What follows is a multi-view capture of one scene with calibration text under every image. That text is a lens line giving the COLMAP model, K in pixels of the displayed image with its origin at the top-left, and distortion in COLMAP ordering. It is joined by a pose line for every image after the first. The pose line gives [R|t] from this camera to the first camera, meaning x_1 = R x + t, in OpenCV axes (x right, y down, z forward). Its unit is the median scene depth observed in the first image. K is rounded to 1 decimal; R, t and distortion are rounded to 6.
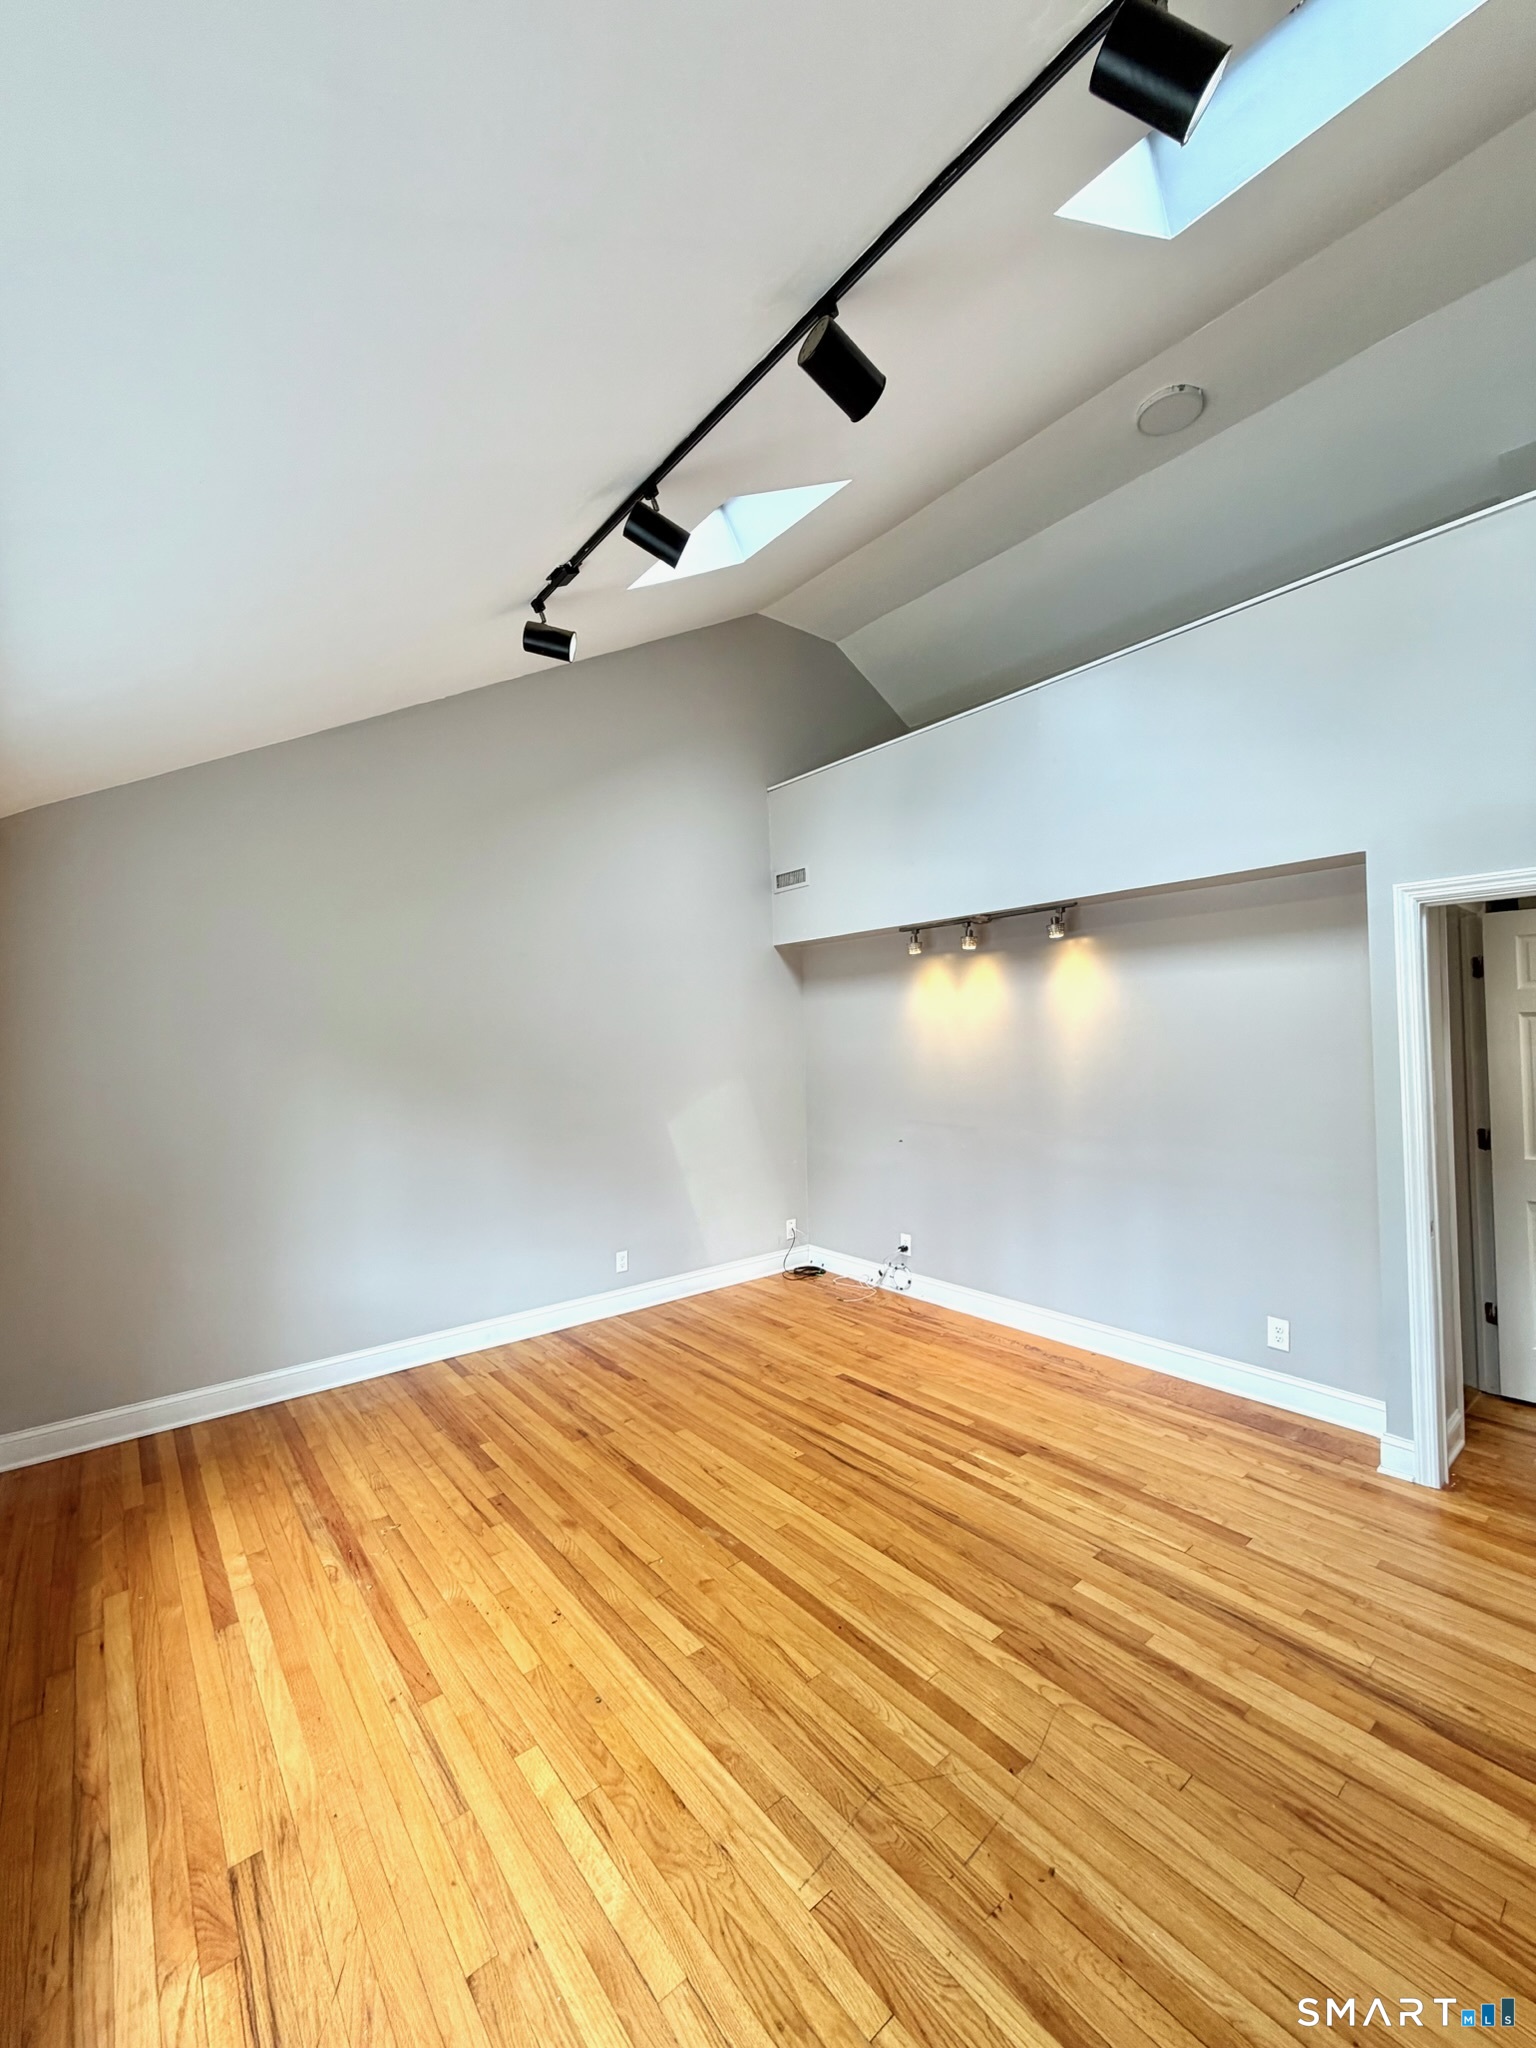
lens RADIAL K [[819.7, 0, 760.9], [0, 819.7, 1021.9], [0, 0, 1]] dist [0.000629, 0.000084]
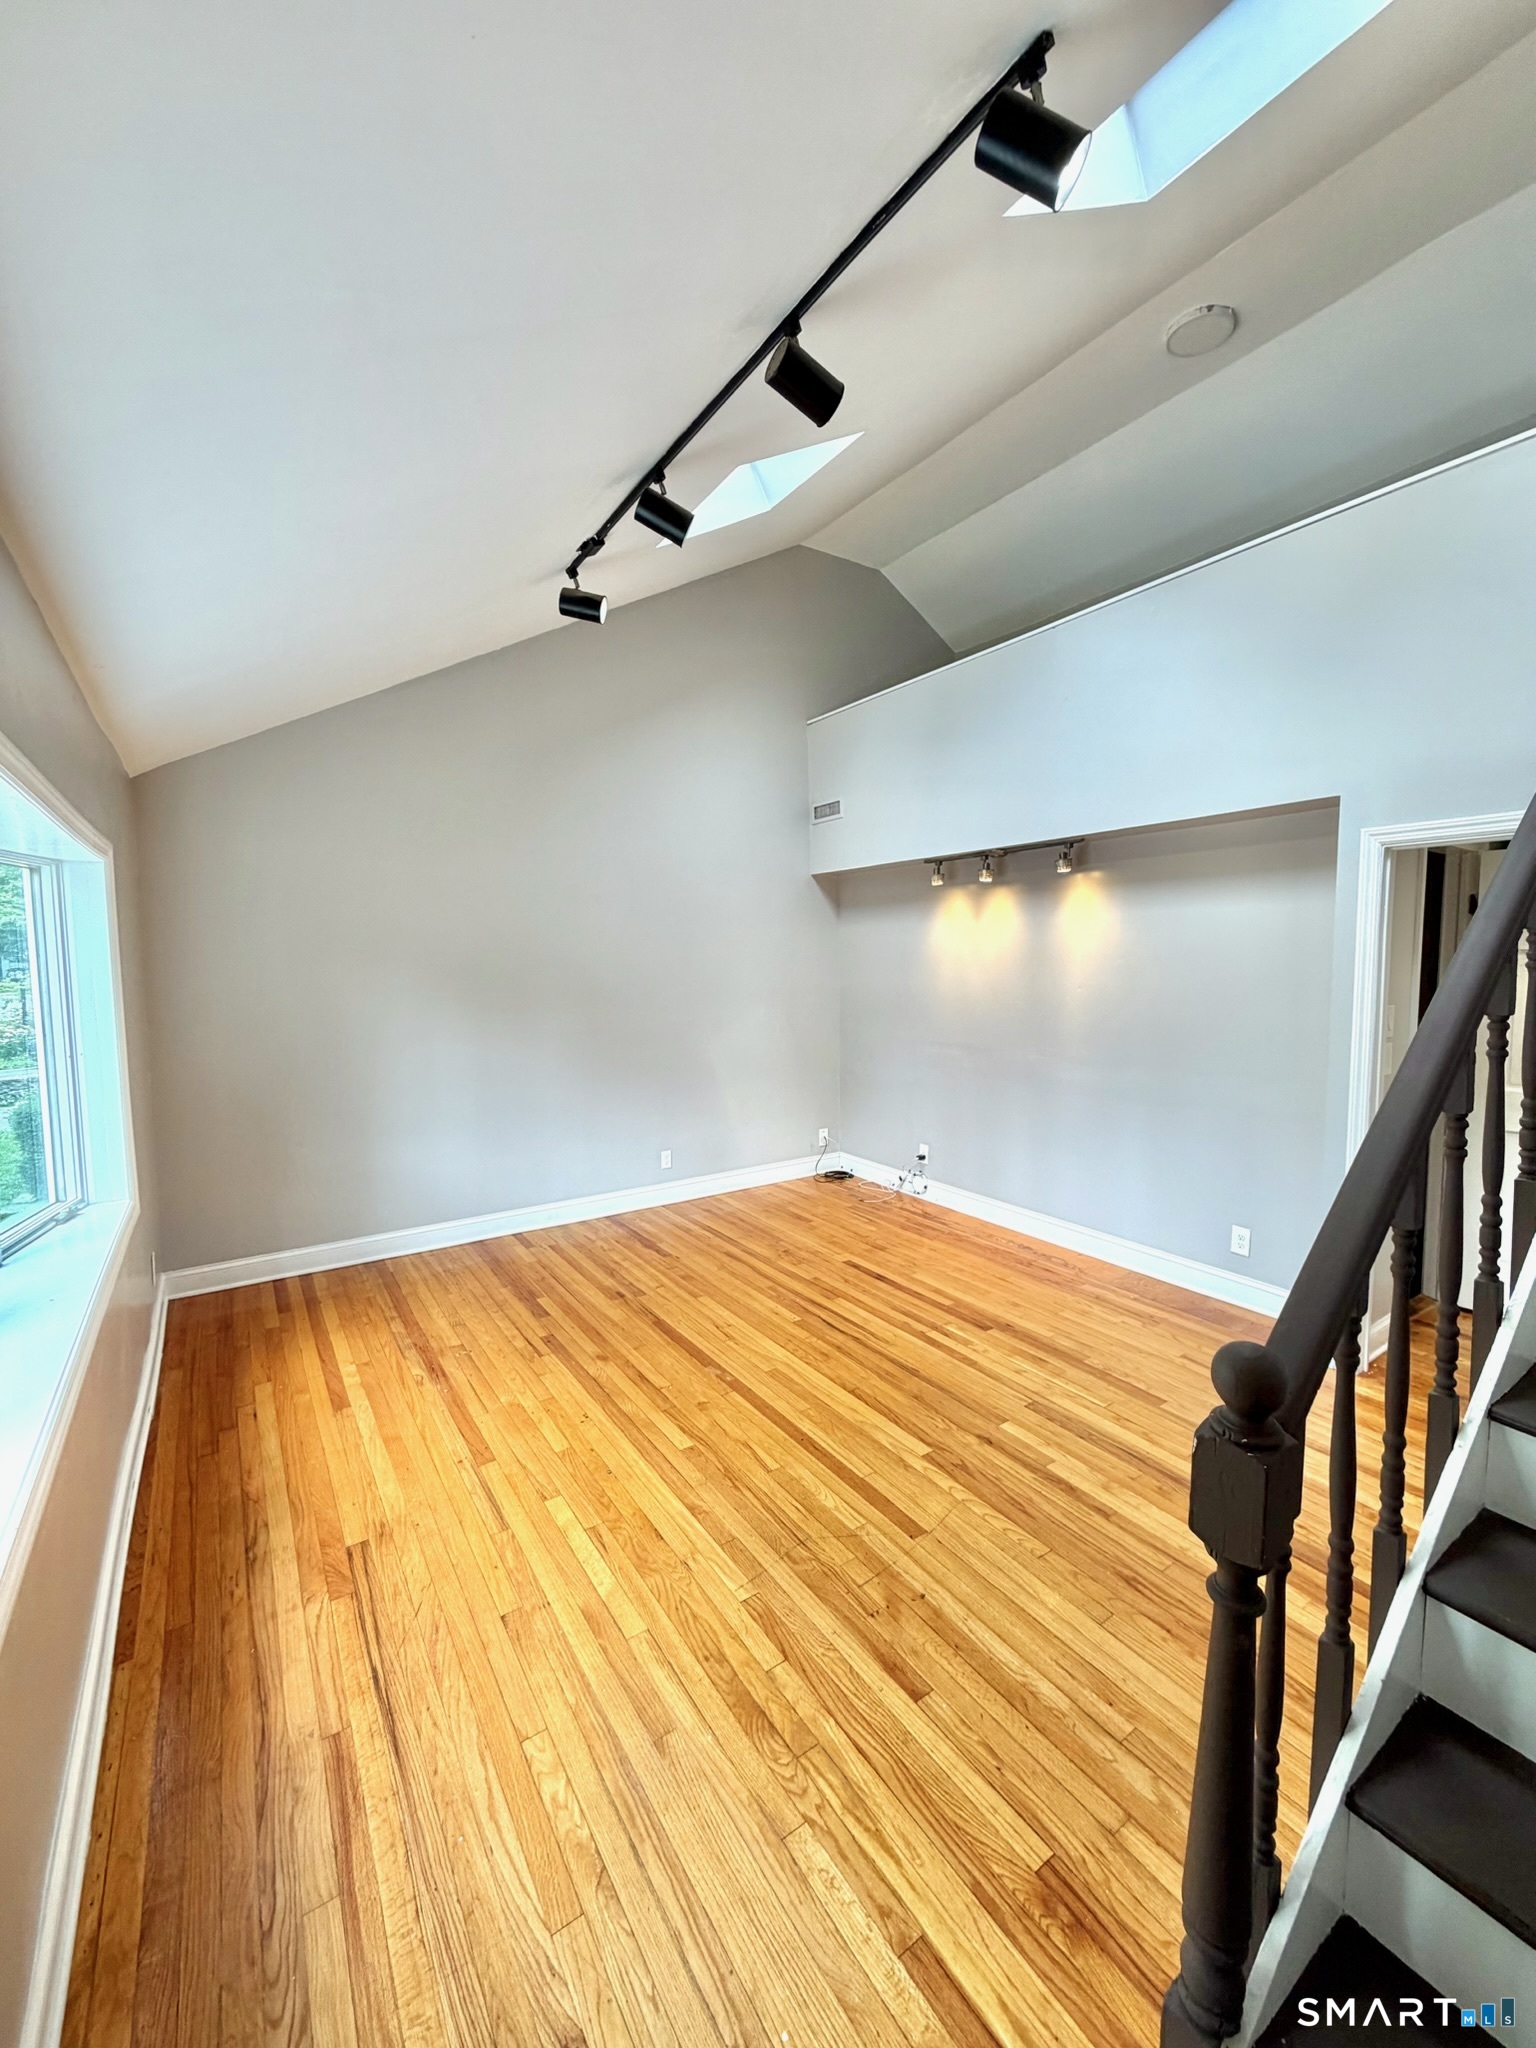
lens RADIAL K [[819.7, 0, 760.9], [0, 819.7, 1023.4], [0, 0, 1]] dist [0.000629, 0.000084]
pose [[0.995121, 0.018921, -0.096830, 0.105735], [-0.008834, 0.994584, 0.103557, -0.020317], [0.098265, -0.102196, 0.989899, -0.138984]]
